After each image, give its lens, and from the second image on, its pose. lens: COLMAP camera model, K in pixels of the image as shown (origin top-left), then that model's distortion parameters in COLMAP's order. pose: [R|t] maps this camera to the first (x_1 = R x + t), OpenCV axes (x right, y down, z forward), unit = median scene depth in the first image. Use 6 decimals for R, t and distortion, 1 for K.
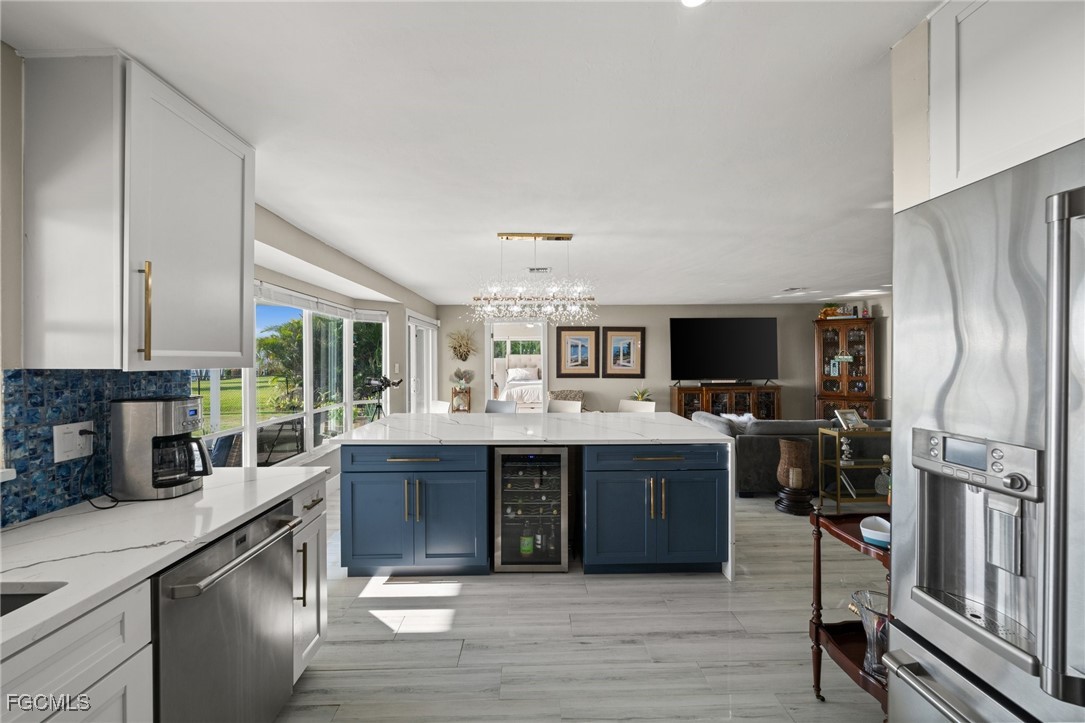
lens RADIAL K [[432.6, 0, 542.5], [0, 432.6, 361.5], [0, 0, 1]] dist [0.000805, 0.000064]
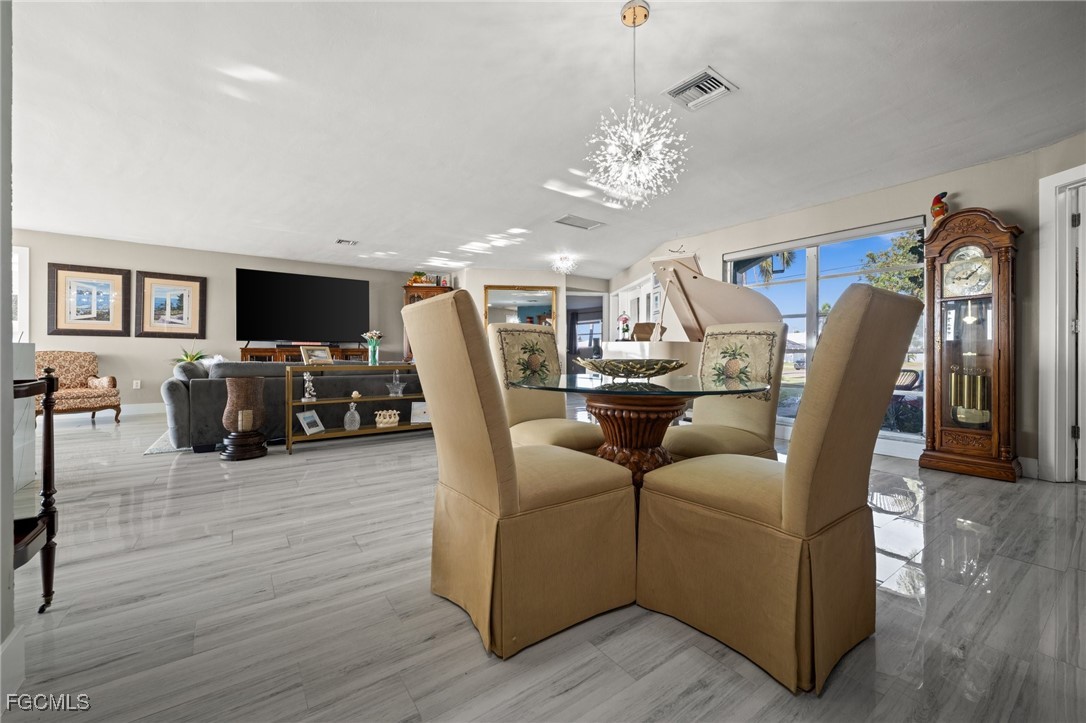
lens RADIAL K [[433.0, 0, 543.0], [0, 433.0, 361.5], [0, 0, 1]] dist [0.000805, 0.000064]
pose [[0.824722, -0.001358, 0.565537, 0.323577], [-0.006599, 0.999906, 0.012024, 0.072787], [-0.565500, -0.013649, 0.824635, -0.053759]]
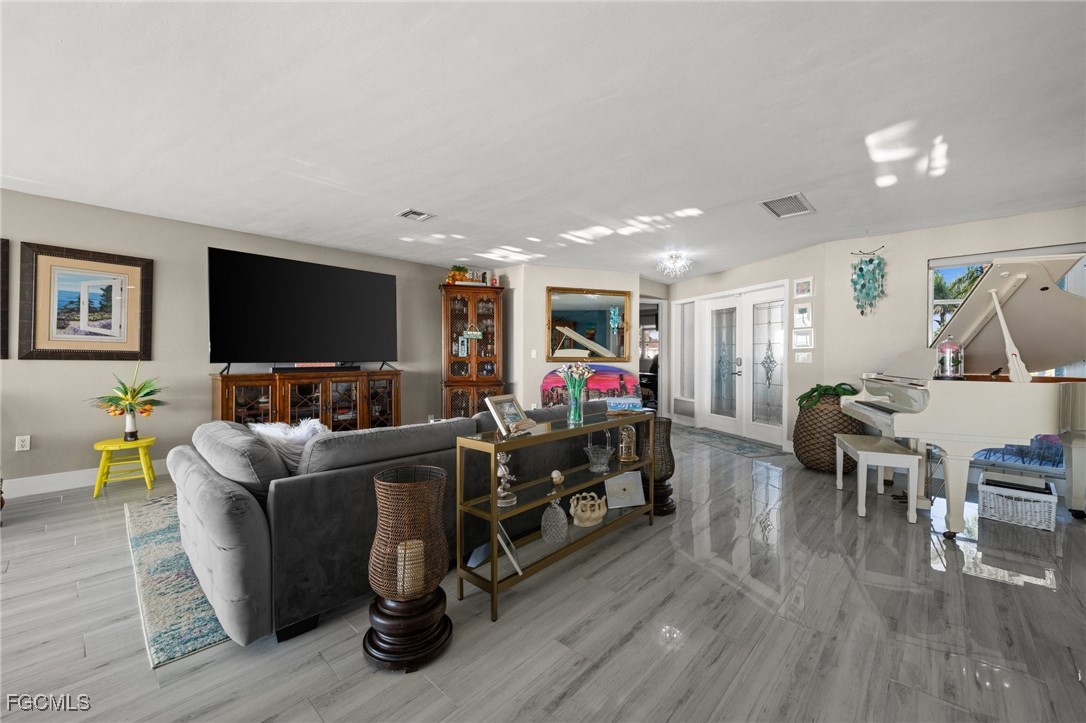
lens RADIAL K [[431.6, 0, 543.0], [0, 431.6, 361.5], [0, 0, 1]] dist [0.000152, 0.000159]
pose [[0.694976, 0.000486, 0.719033, 0.206543], [-0.004746, 0.999981, 0.003912, 0.038758], [-0.719018, -0.006132, 0.694965, 0.342957]]
